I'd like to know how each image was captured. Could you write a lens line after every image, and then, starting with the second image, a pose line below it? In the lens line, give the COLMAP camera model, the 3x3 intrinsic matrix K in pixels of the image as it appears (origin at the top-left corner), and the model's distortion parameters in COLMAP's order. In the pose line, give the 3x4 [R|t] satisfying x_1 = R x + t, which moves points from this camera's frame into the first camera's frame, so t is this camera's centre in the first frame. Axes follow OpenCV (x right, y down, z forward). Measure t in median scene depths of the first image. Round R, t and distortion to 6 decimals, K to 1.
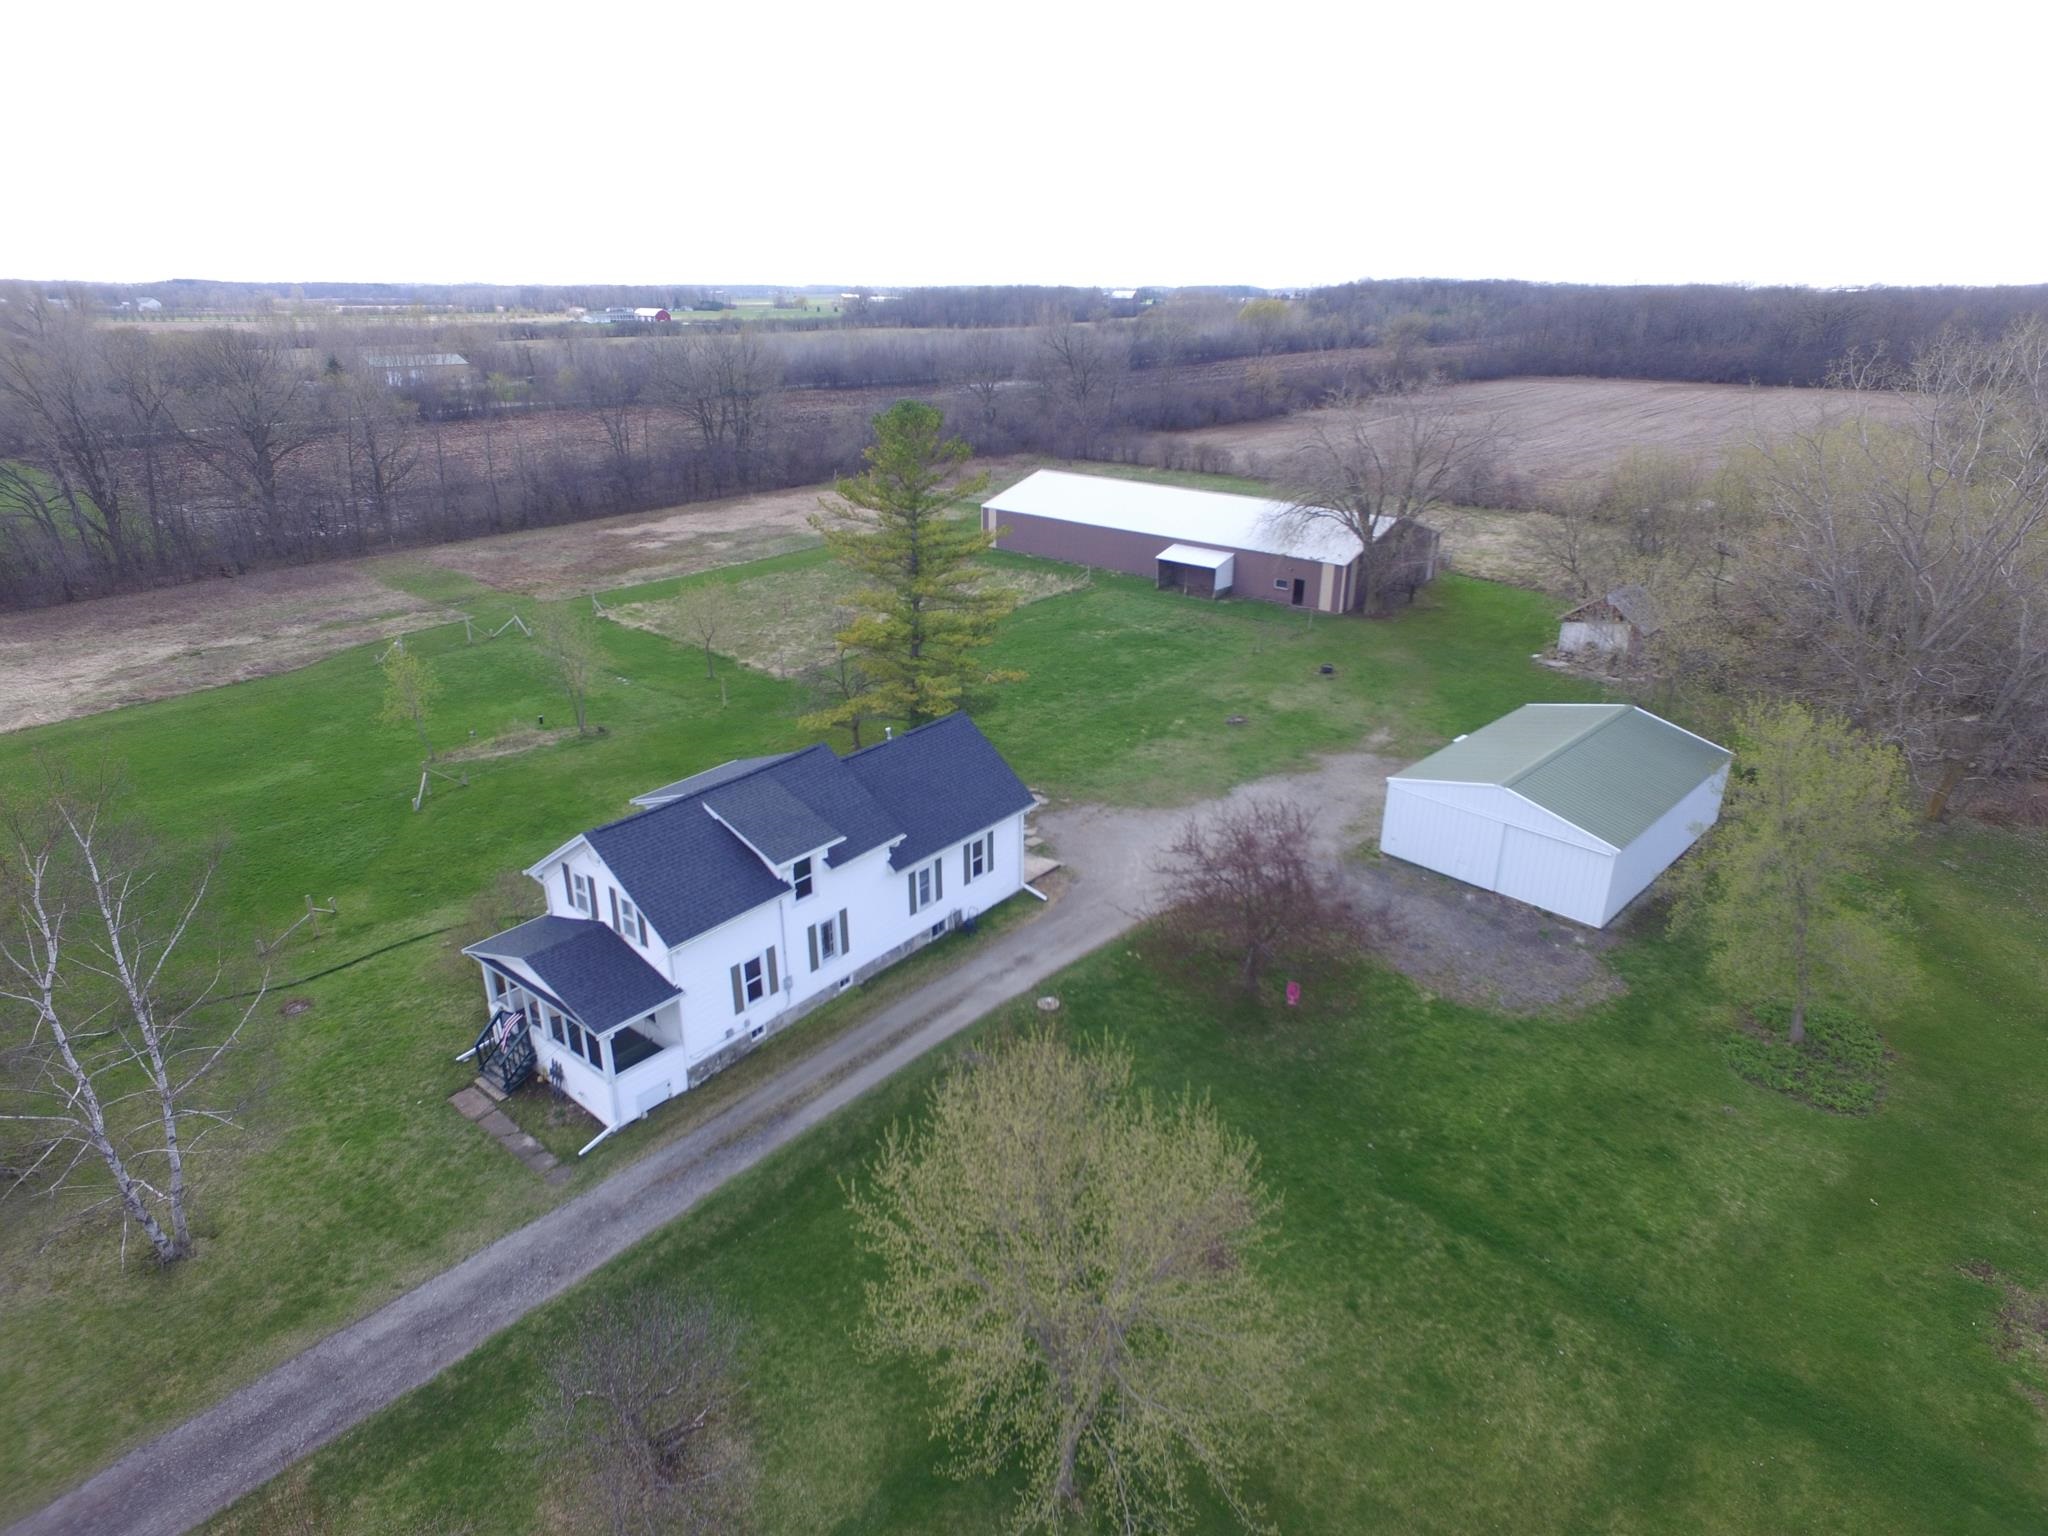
lens RADIAL K [[1193.3, 0, 1024.0], [0, 1193.3, 768.0], [0, 0, 1]] dist [0.003229, 0.002181]
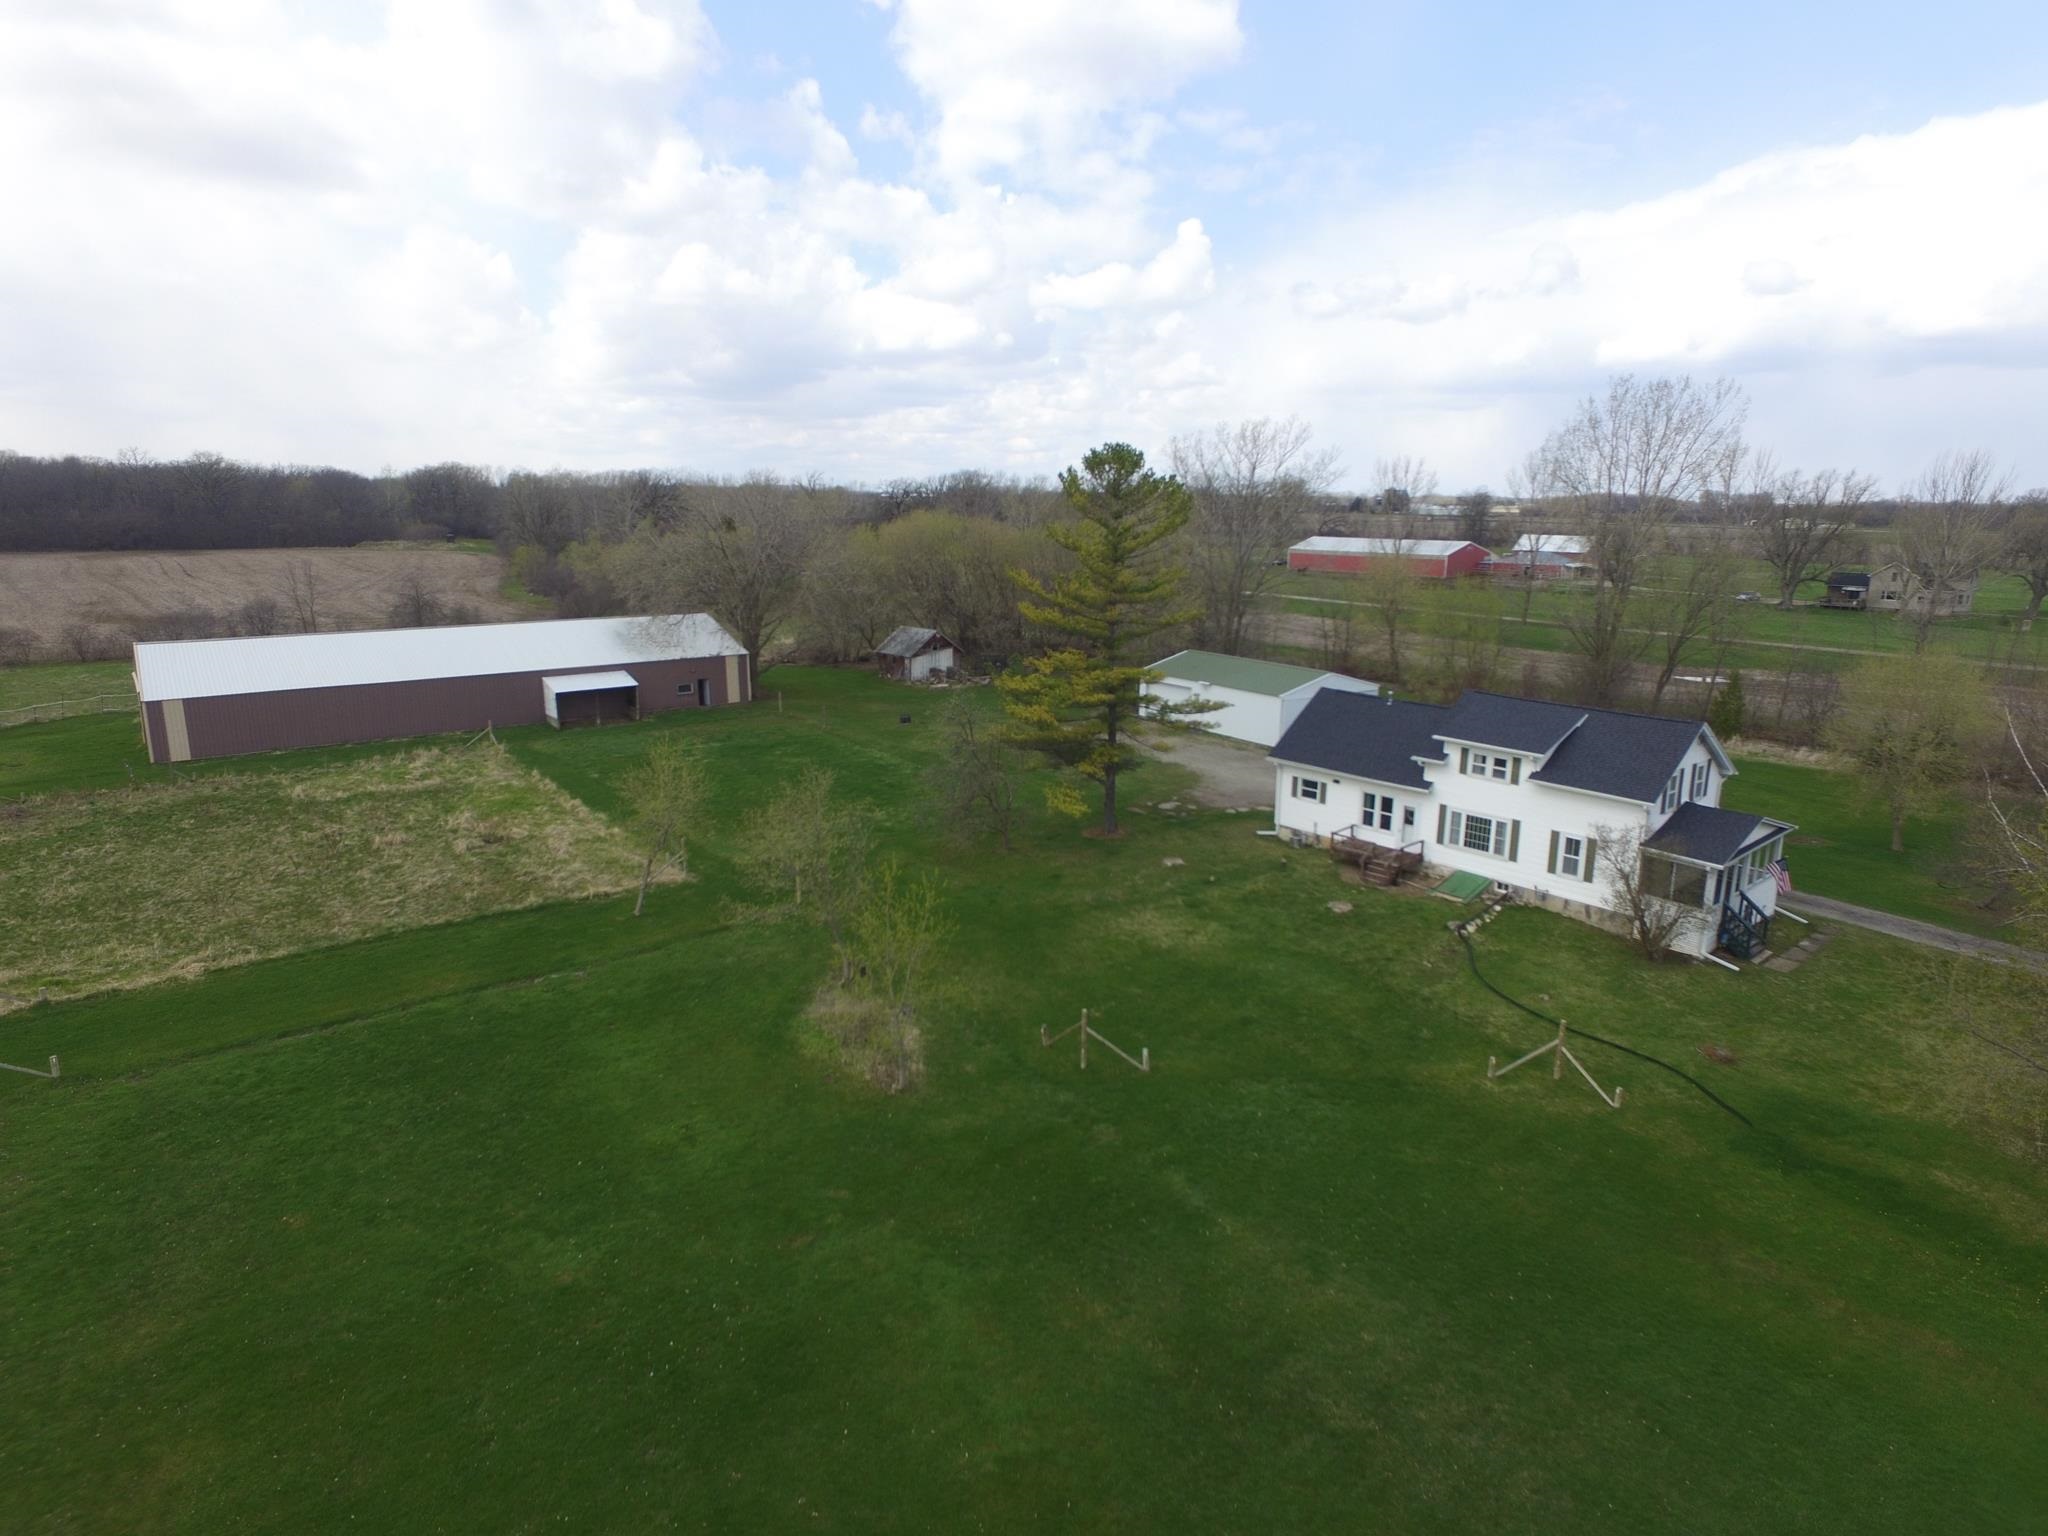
lens RADIAL K [[1193.3, 0, 1024.0], [0, 1193.3, 768.0], [0, 0, 1]] dist [0.003229, 0.002181]
pose [[0.164798, -0.219762, 0.961533, -1.032638], [0.363320, 0.919840, 0.147963, -0.210320], [-0.916973, 0.324960, 0.231432, 0.834548]]
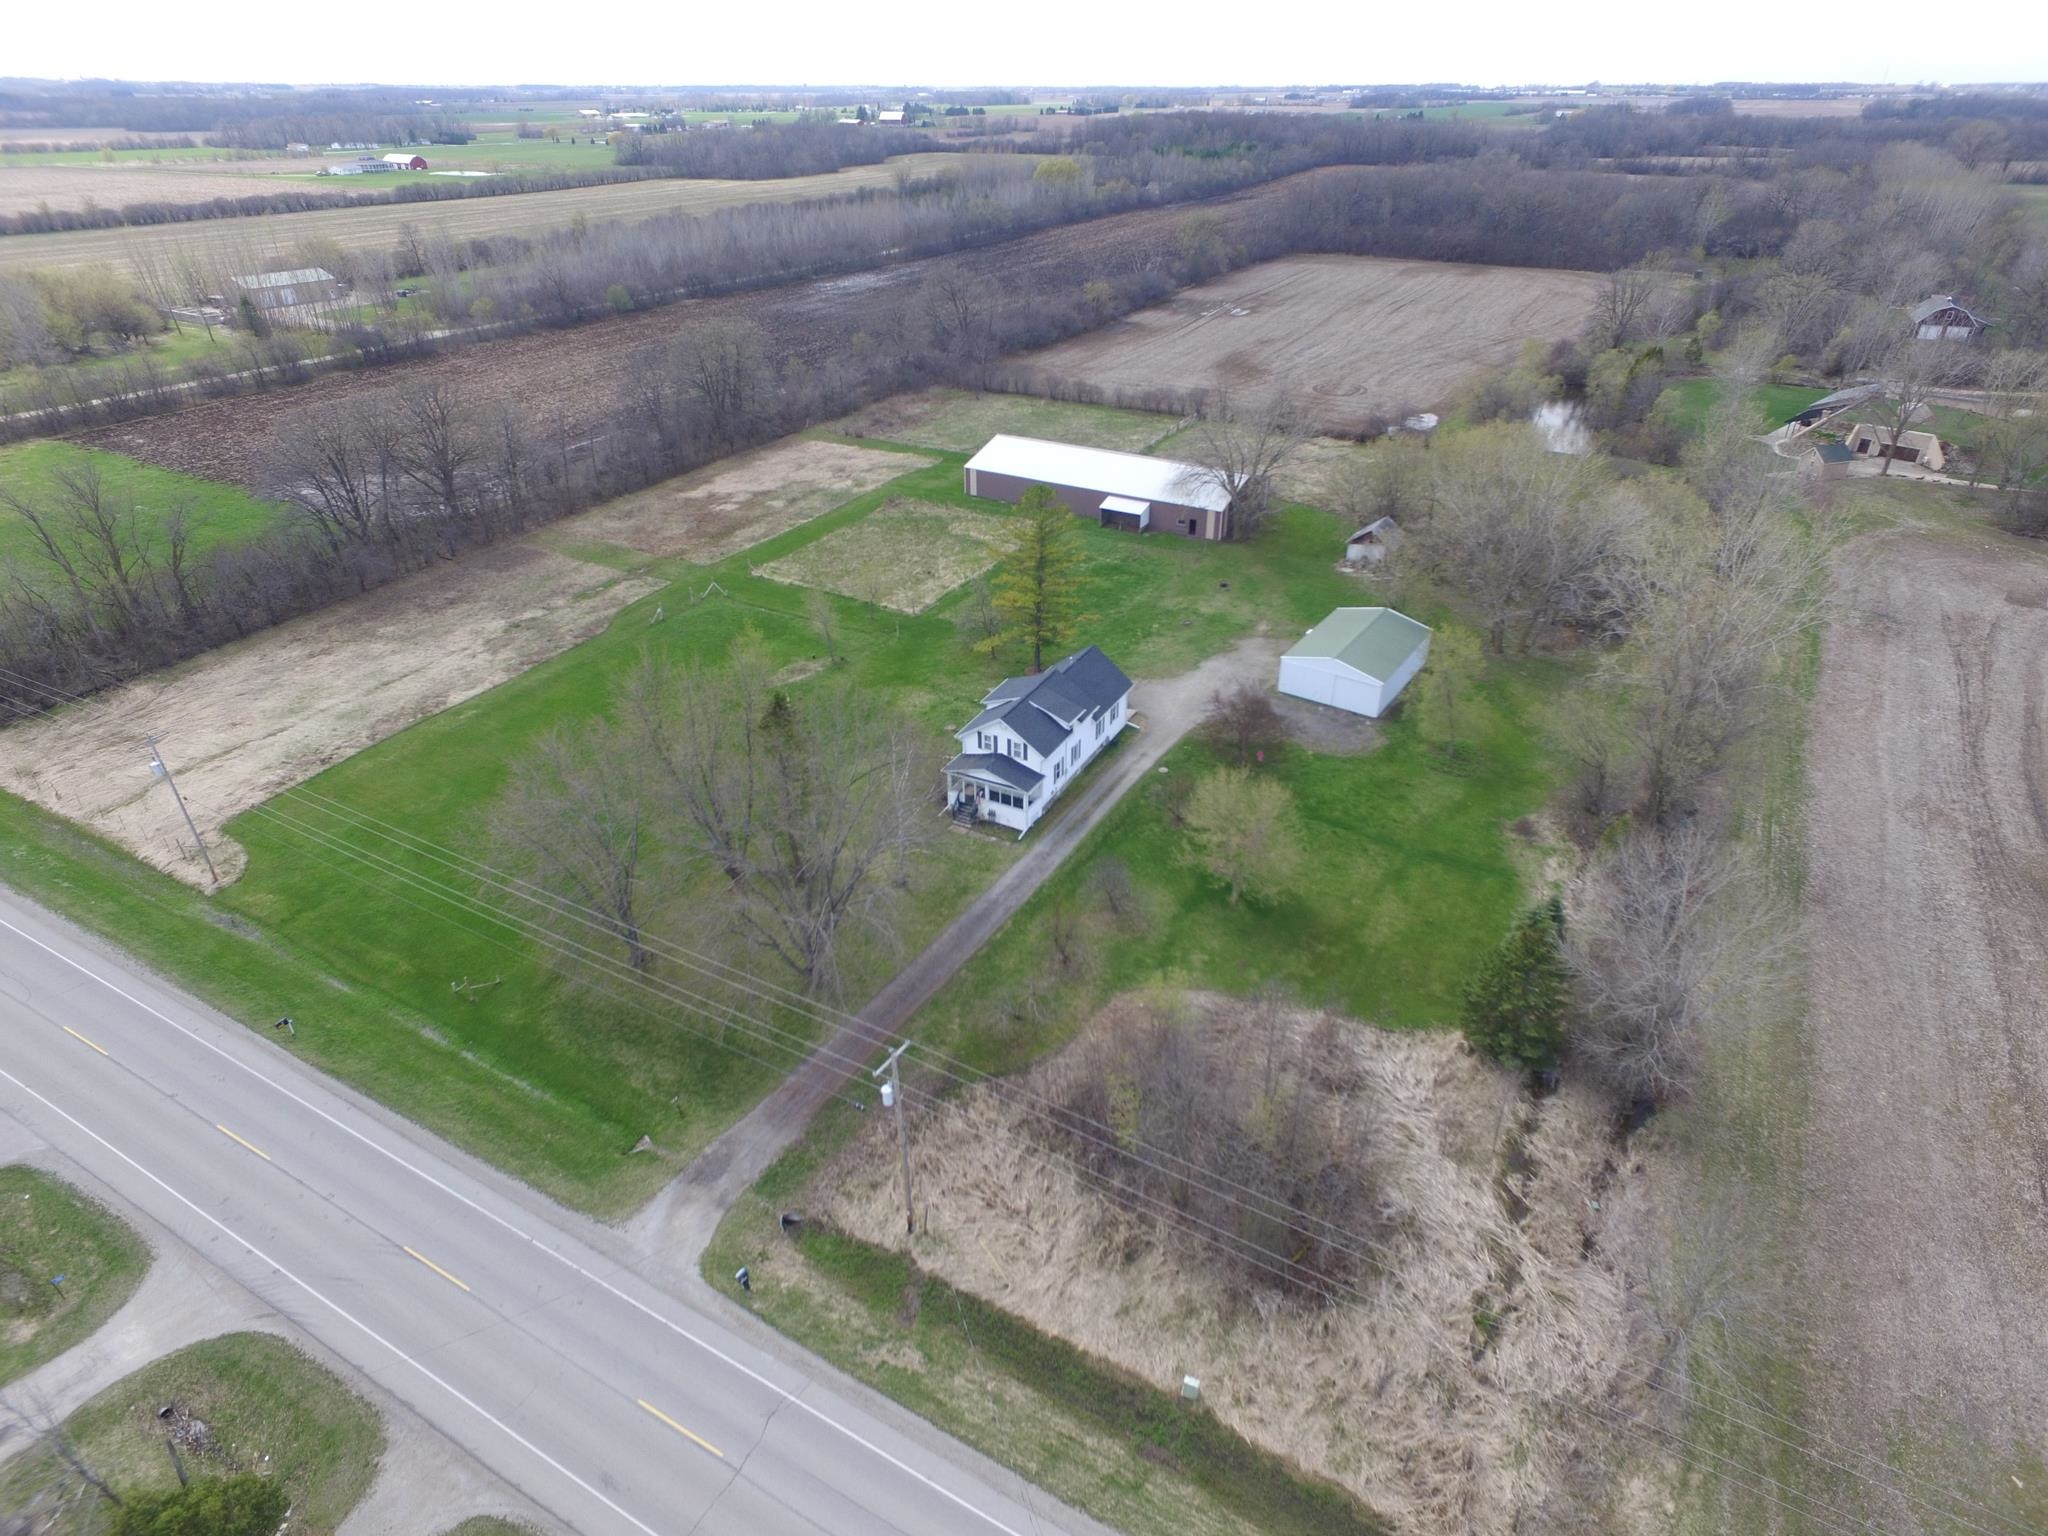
lens RADIAL K [[1207.9, 0, 1024.0], [0, 1207.9, 768.0], [0, 0, 1]] dist [0.002700, 0.000869]
pose [[0.981533, -0.101048, 0.162426, -0.440980], [0.077395, 0.986270, 0.145880, -0.124729], [-0.174937, -0.130615, 0.975877, -0.898671]]
